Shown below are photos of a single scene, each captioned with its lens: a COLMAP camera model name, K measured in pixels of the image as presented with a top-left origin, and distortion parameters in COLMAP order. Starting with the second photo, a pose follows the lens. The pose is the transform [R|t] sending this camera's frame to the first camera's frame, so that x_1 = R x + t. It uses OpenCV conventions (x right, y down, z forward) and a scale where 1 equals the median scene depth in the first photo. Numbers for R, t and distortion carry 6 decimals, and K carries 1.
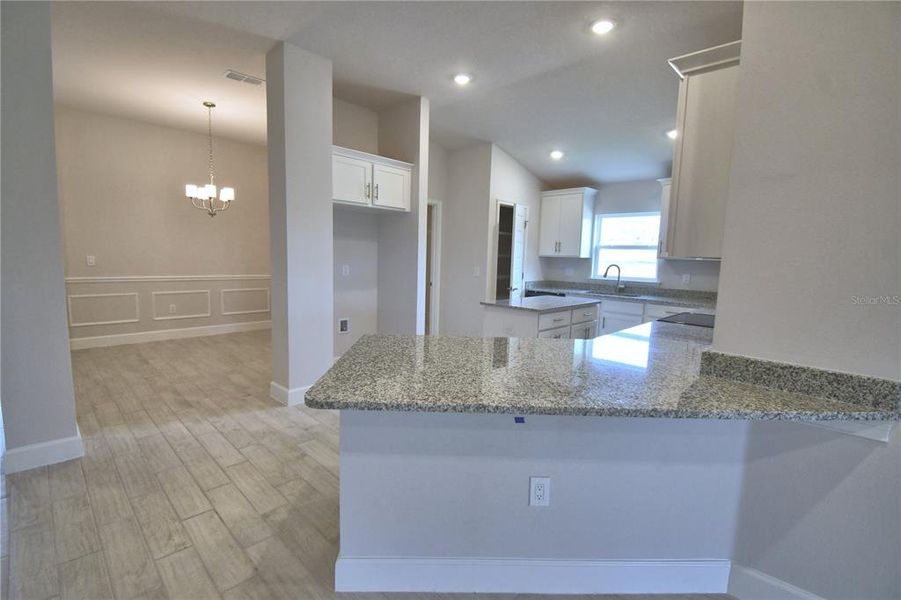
lens RADIAL K [[401.8, 0, 443.3], [0, 401.8, 300.2], [0, 0, 1]] dist [-0.001354, -0.000526]
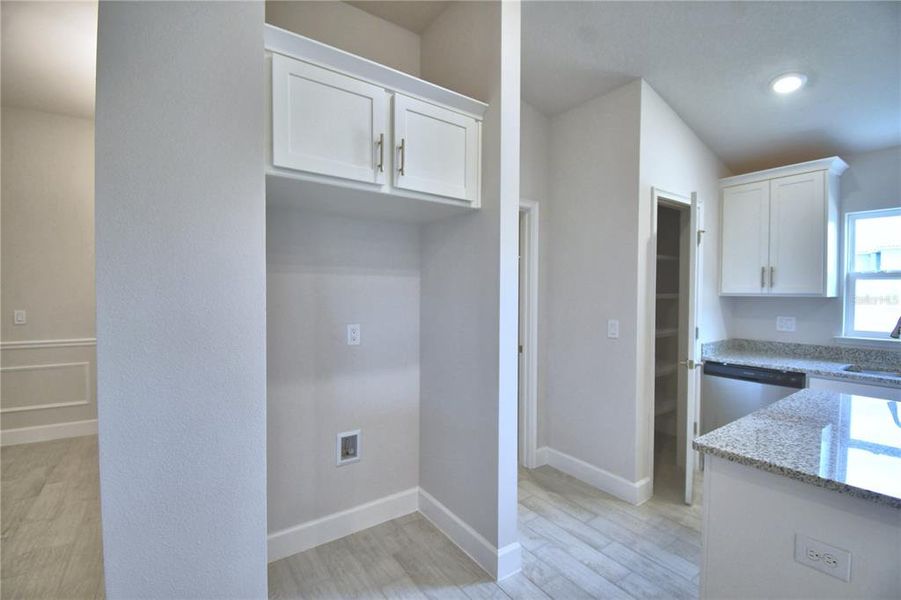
lens RADIAL K [[401.8, 0, 443.3], [0, 401.8, 300.2], [0, 0, 1]] dist [-0.001354, -0.000526]
pose [[0.982353, -0.019842, -0.185980, -0.036042], [0.001561, 0.995192, -0.097928, -0.061196], [0.187029, 0.095909, 0.977661, 0.479030]]
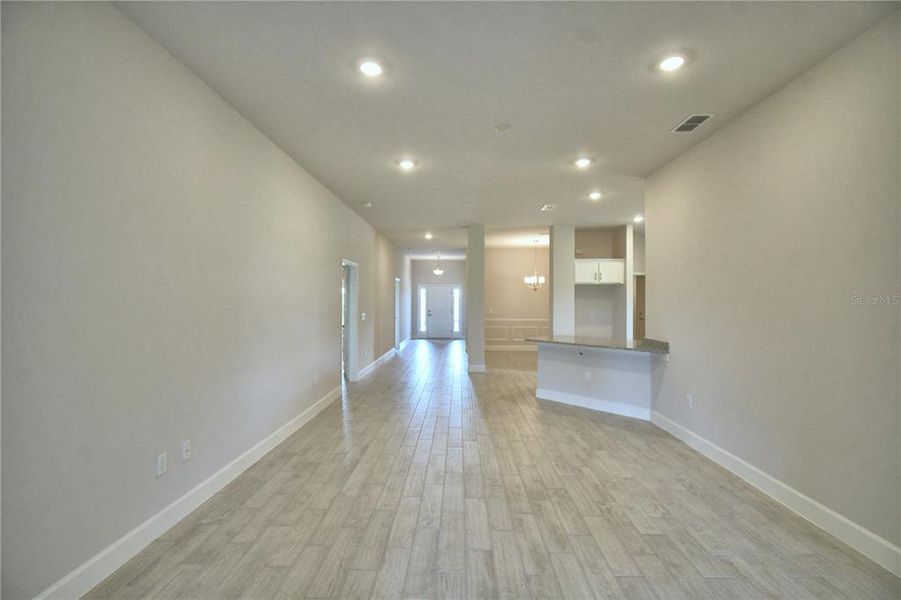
lens RADIAL K [[401.8, 0, 443.3], [0, 401.8, 300.2], [0, 0, 1]] dist [-0.001354, -0.000526]
pose [[0.664382, -0.026011, -0.746940, 0.640756], [-0.070589, 0.992743, -0.097358, 0.080571], [0.744052, 0.117409, 0.657725, -0.709427]]
